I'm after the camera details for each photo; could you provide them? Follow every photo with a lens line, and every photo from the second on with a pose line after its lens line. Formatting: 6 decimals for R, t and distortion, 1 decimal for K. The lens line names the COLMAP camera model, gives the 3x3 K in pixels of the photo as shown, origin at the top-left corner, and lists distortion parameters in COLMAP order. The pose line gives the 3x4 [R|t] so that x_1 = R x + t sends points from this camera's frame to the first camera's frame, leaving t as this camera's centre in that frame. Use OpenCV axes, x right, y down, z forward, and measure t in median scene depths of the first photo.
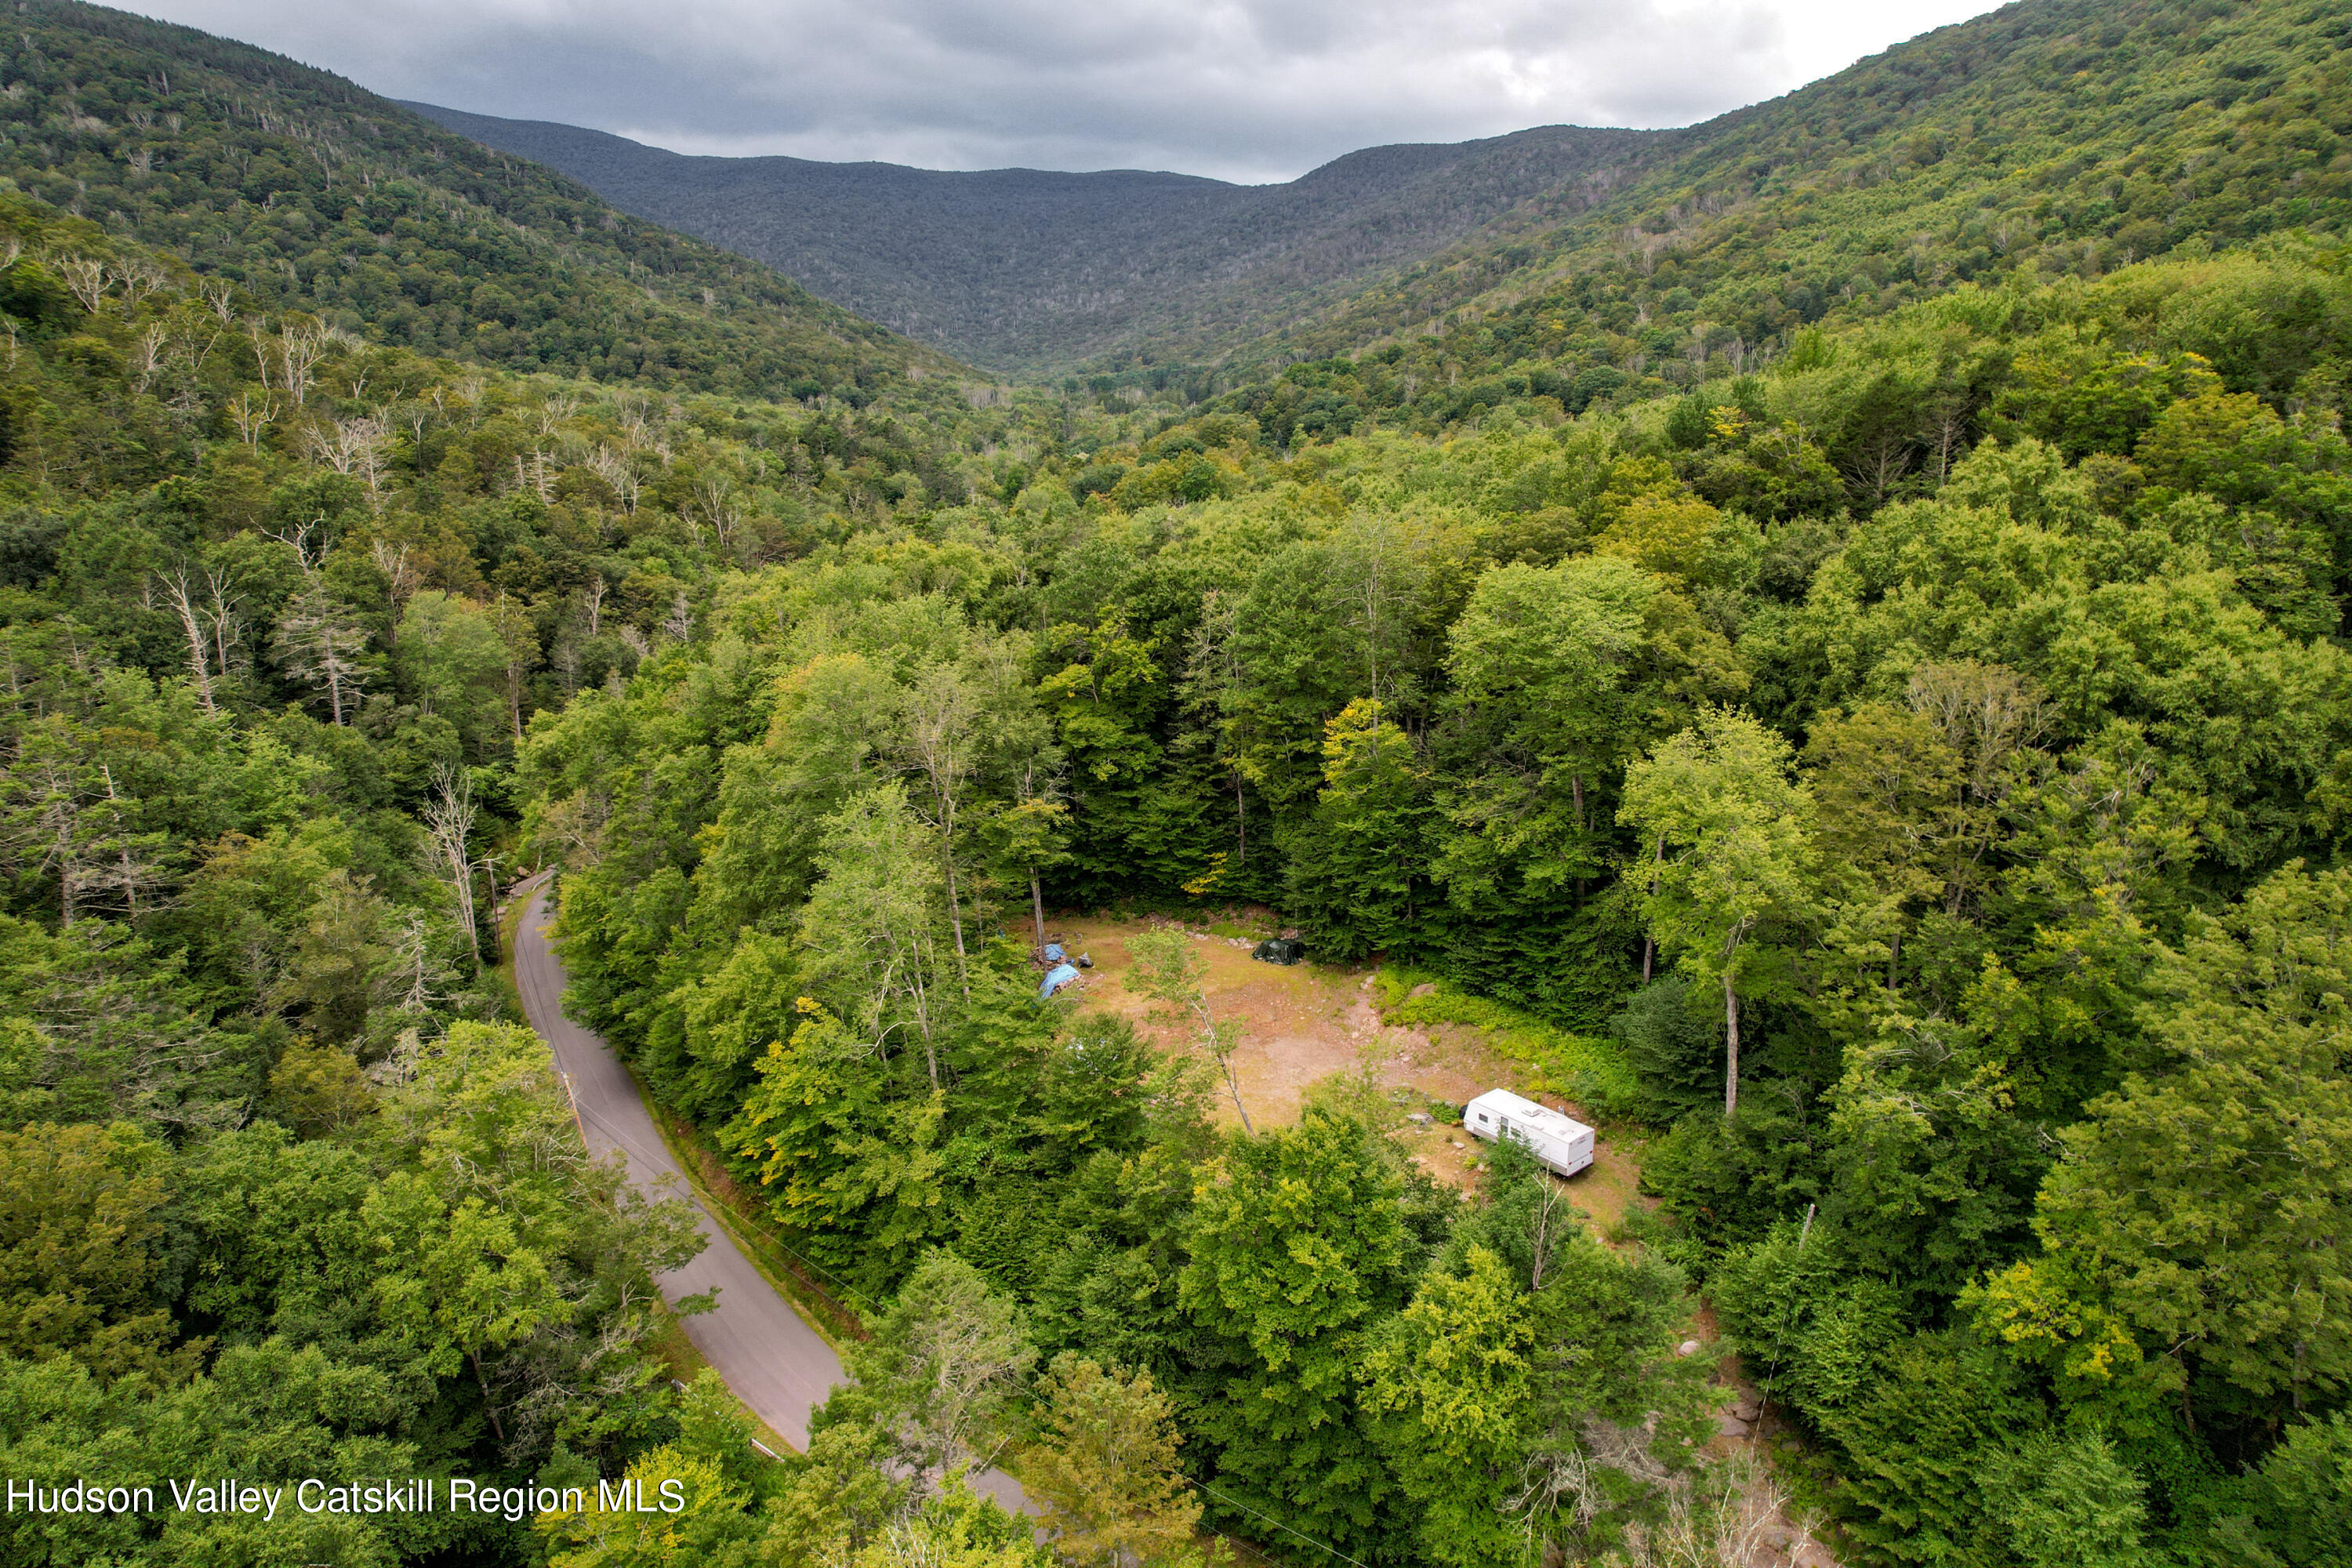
lens RADIAL K [[1501.2, 0, 1185.7], [0, 1501.2, 789.9], [0, 0, 1]] dist [-0.066125, 0.056159]
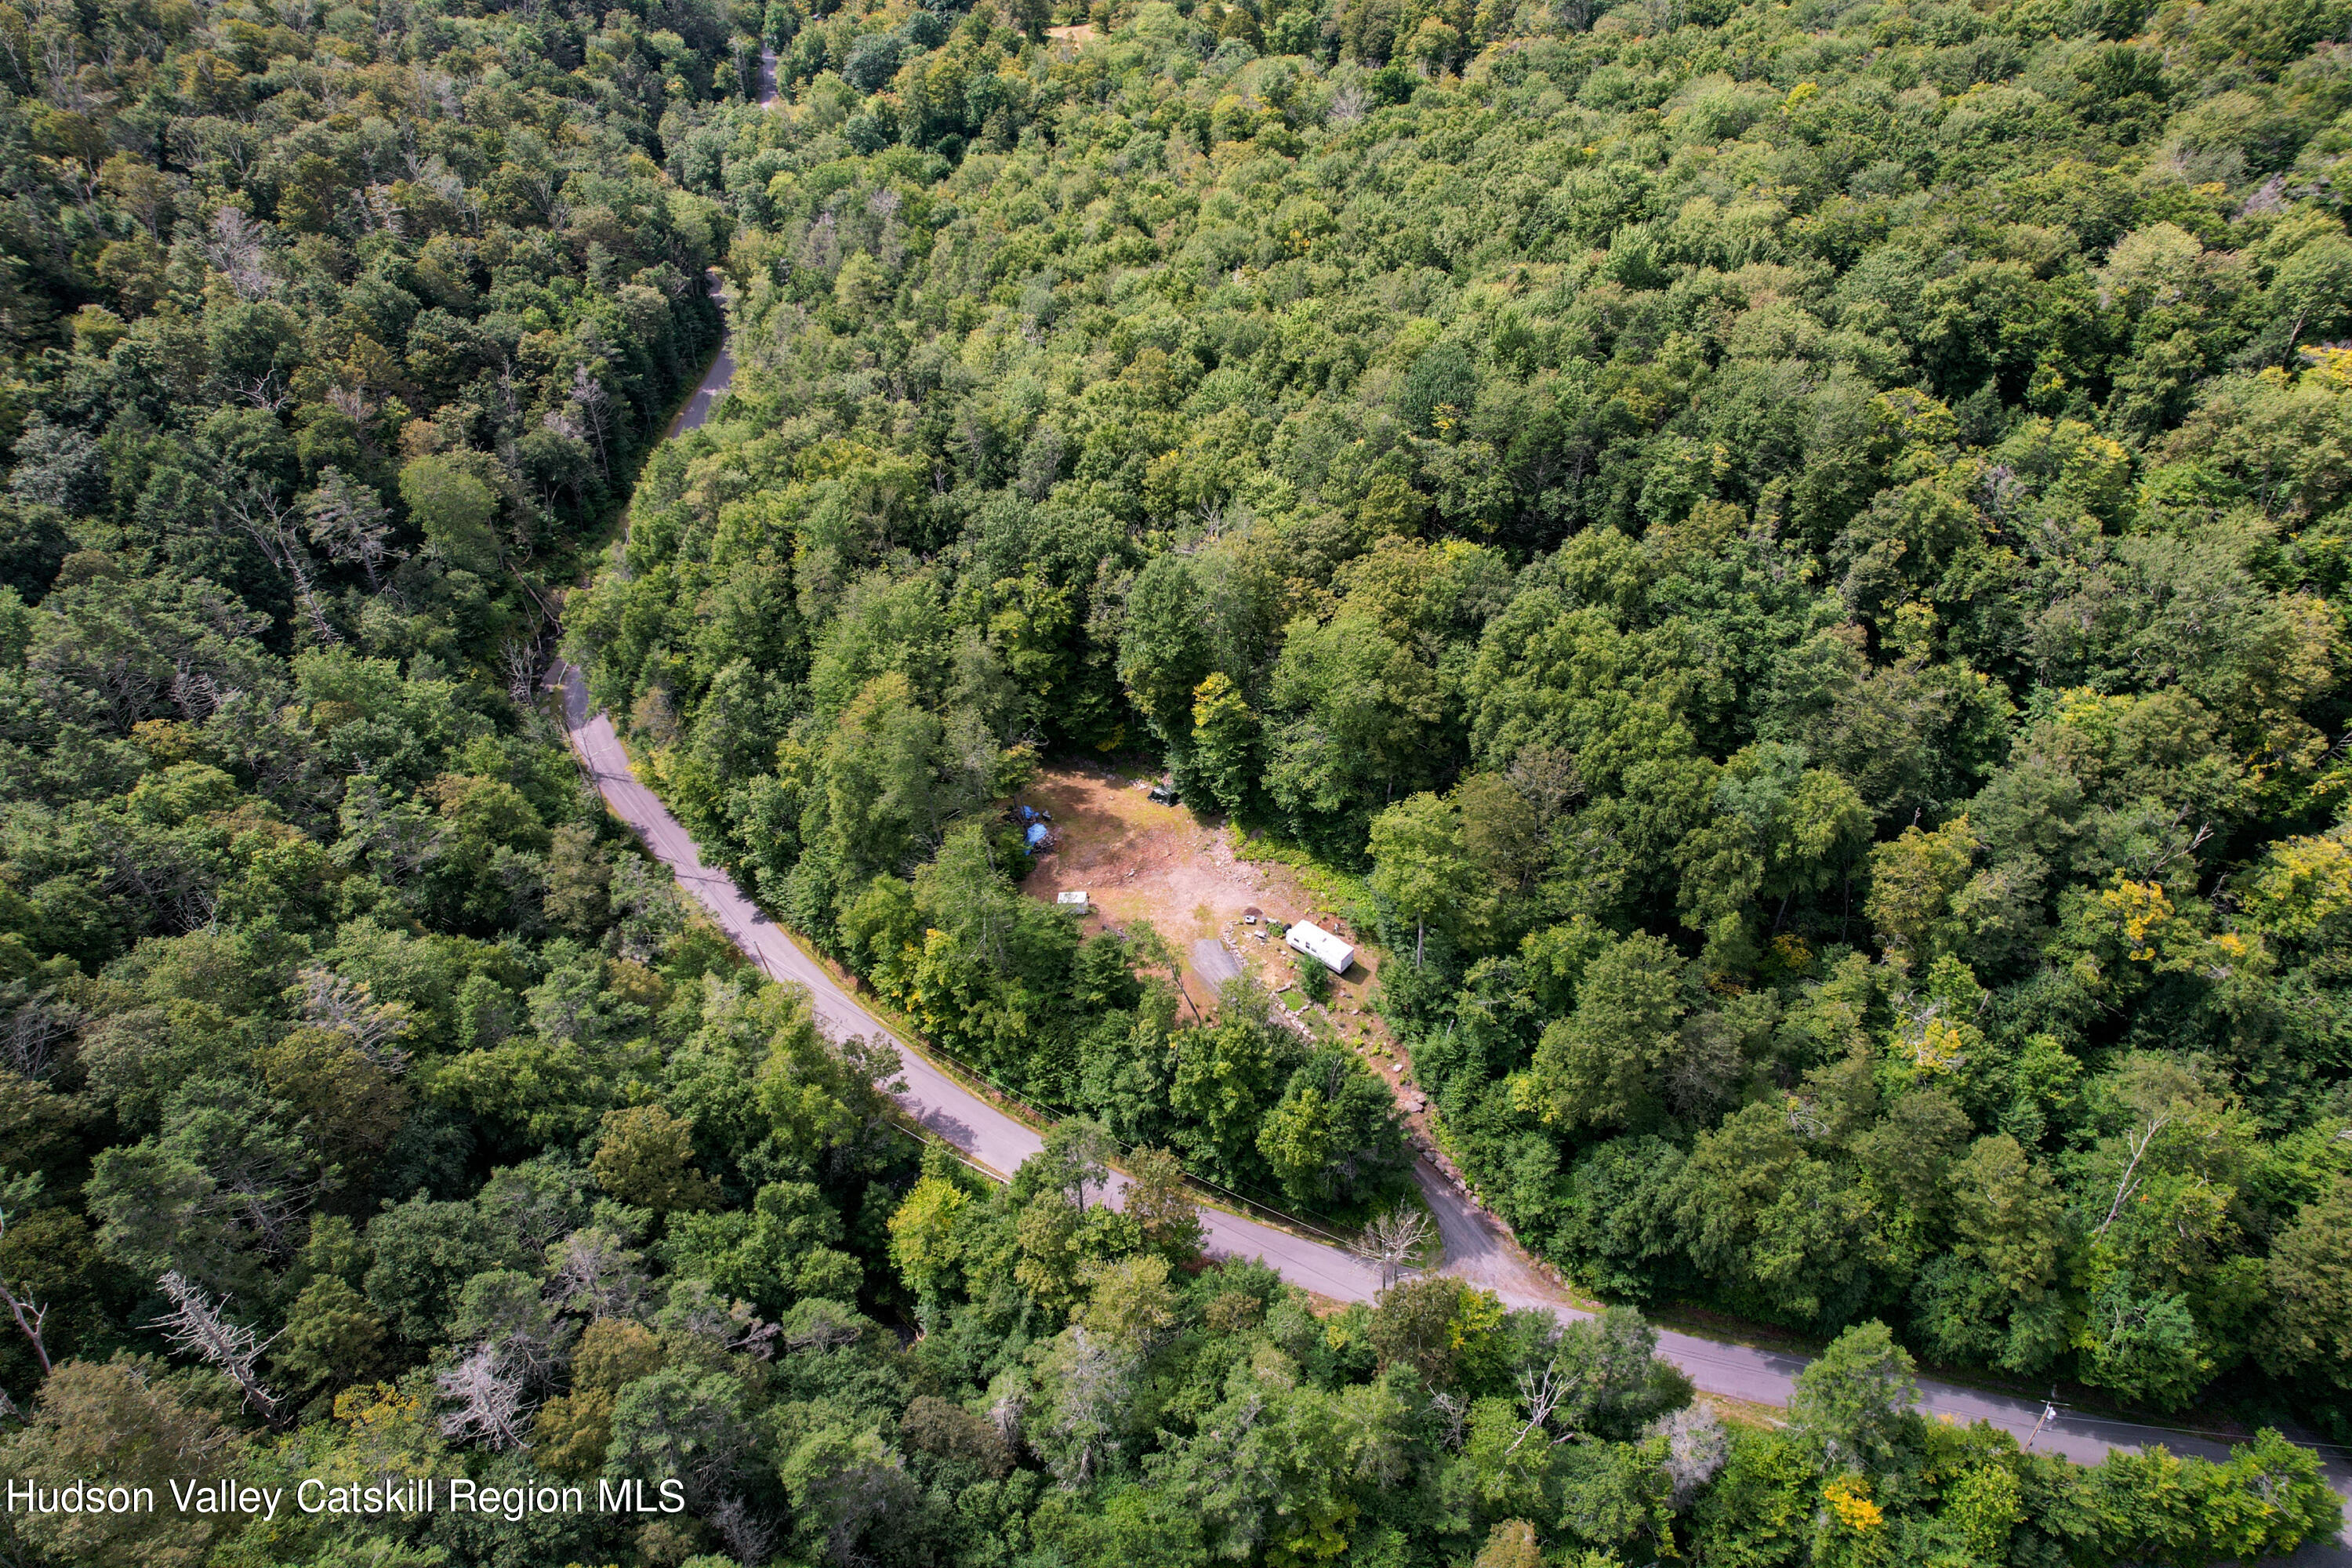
lens RADIAL K [[1501.2, 0, 1189.7], [0, 1501.2, 786.0], [0, 0, 1]] dist [-0.066125, 0.056159]
pose [[0.985465, -0.097396, 0.139189, -0.073678], [0.033822, 0.915415, 0.401089, -0.299403], [-0.166480, -0.390551, 0.905403, -0.253586]]
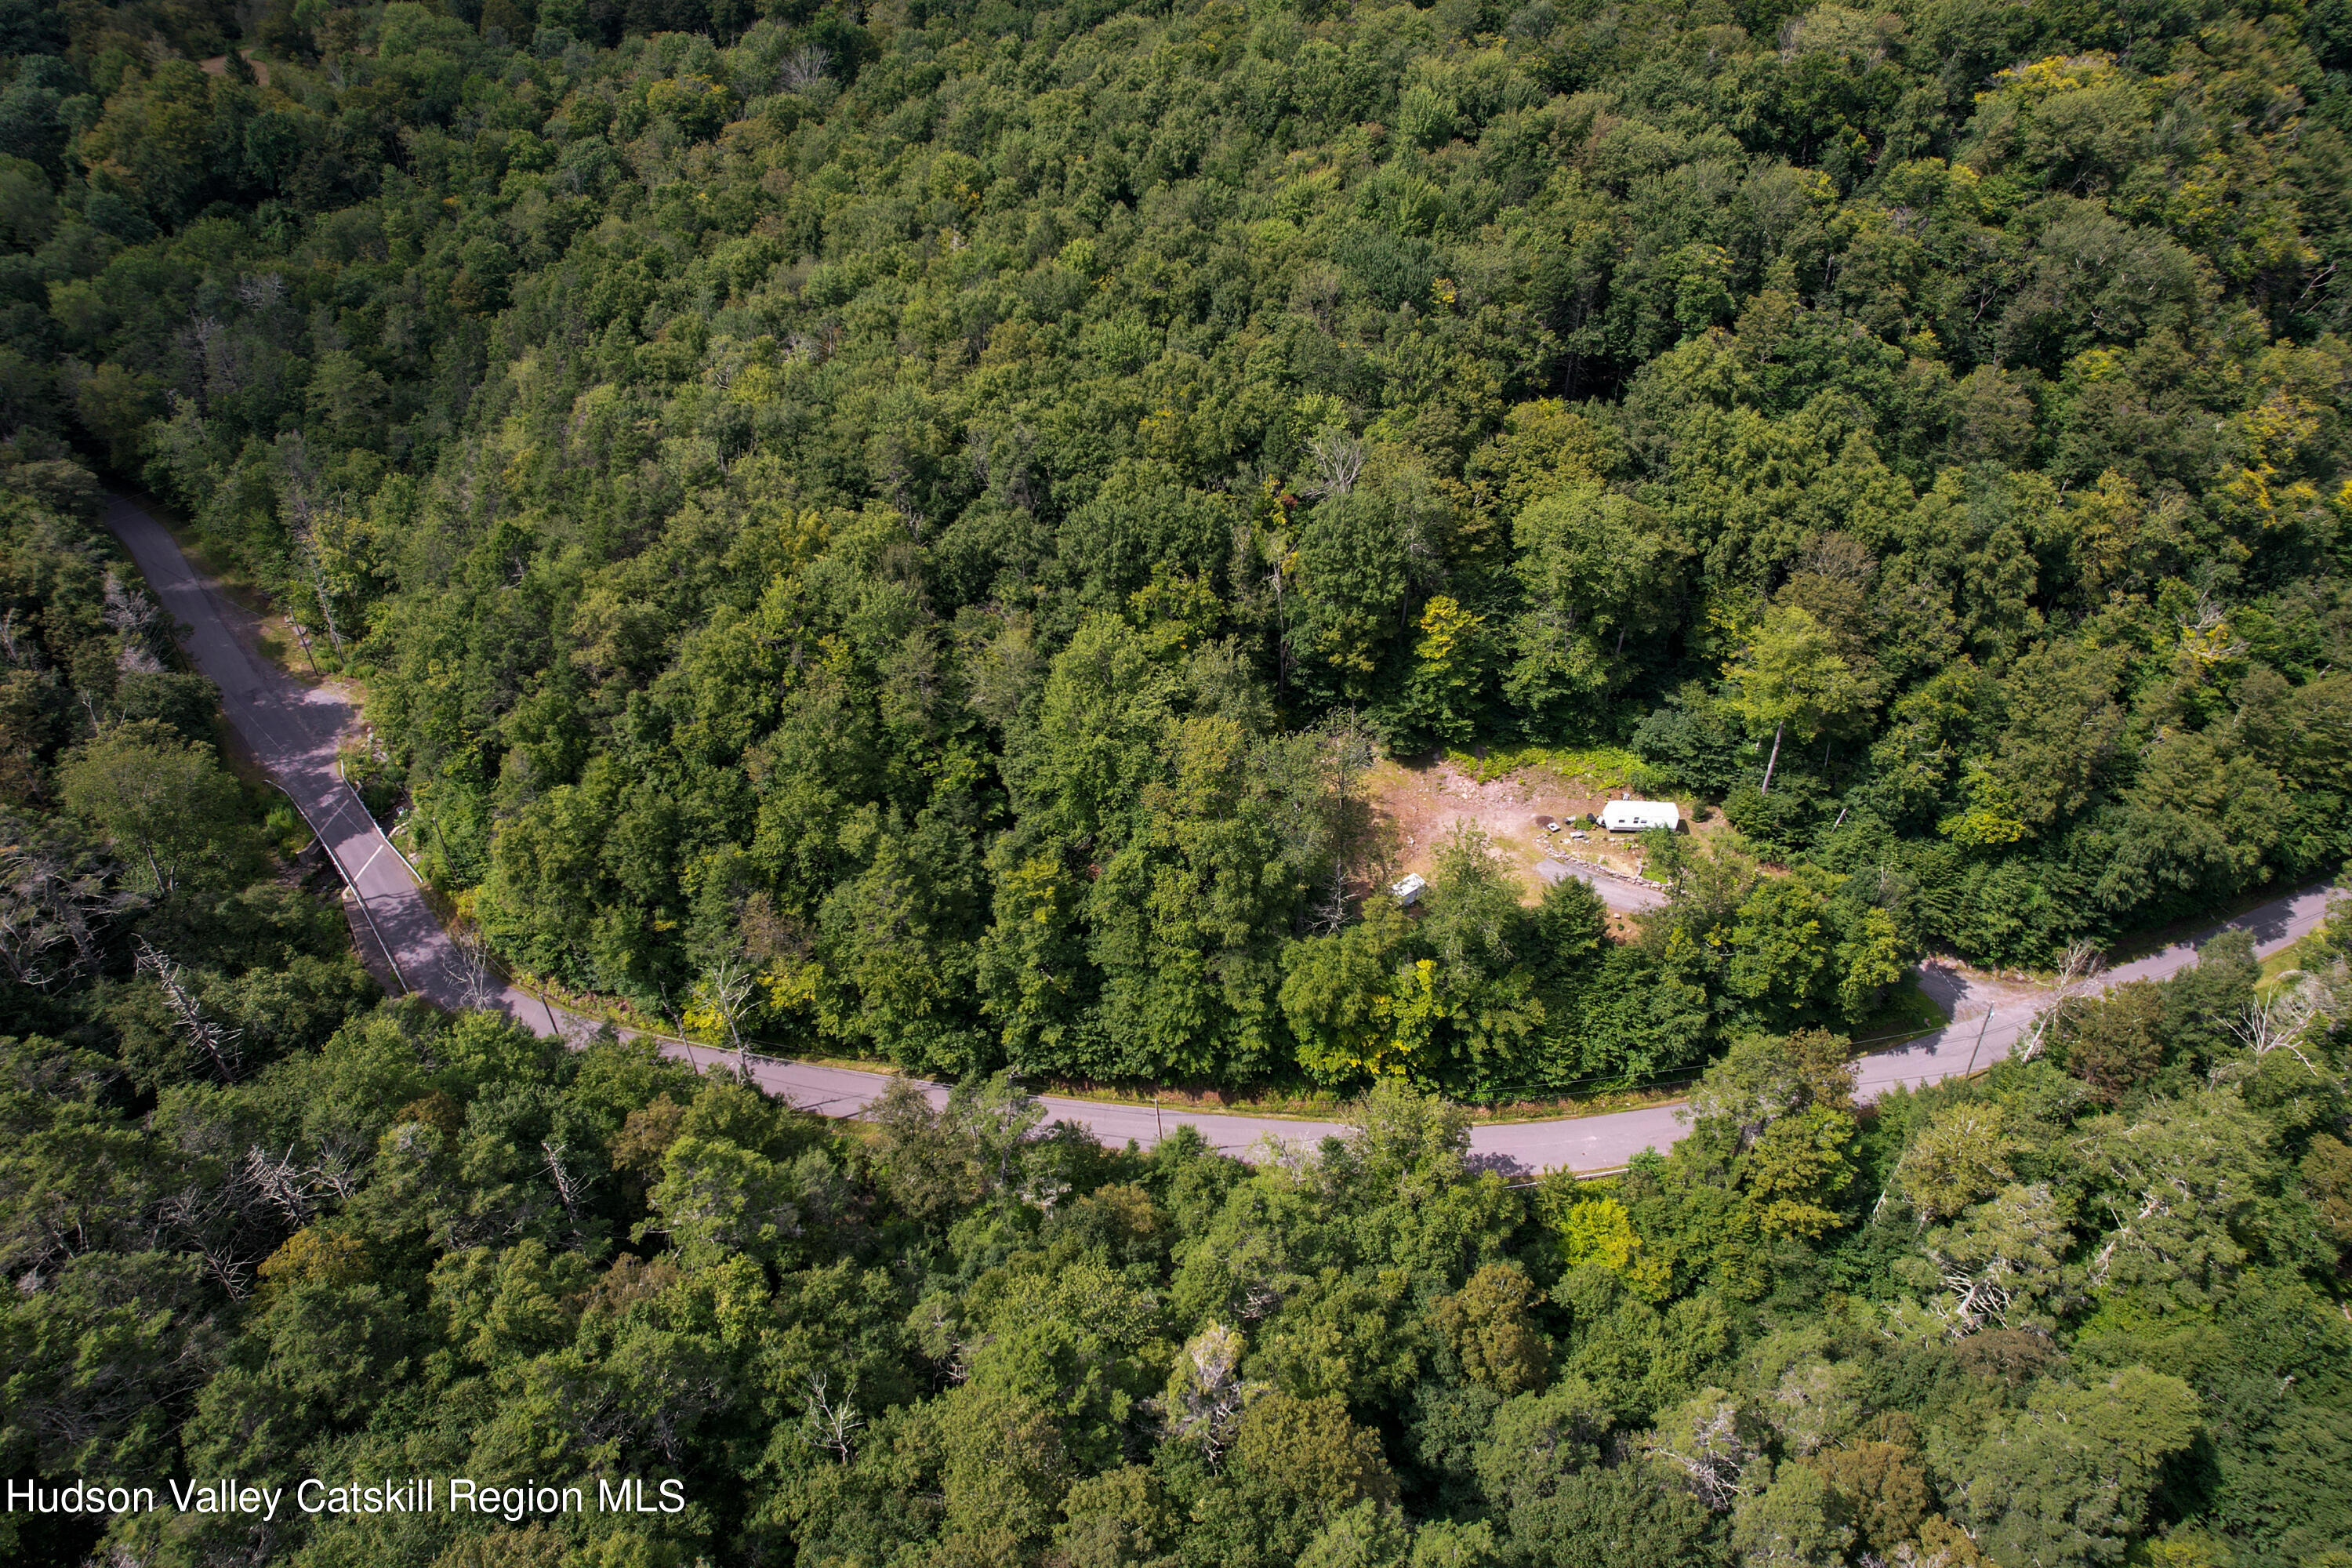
lens RADIAL K [[1501.2, 0, 1190.6], [0, 1501.2, 788.0], [0, 0, 1]] dist [-0.066125, 0.056159]
pose [[0.664474, -0.453958, 0.593630, -0.508843], [0.176558, 0.867229, 0.465554, -0.317656], [-0.726155, -0.204538, 0.656401, 0.078217]]
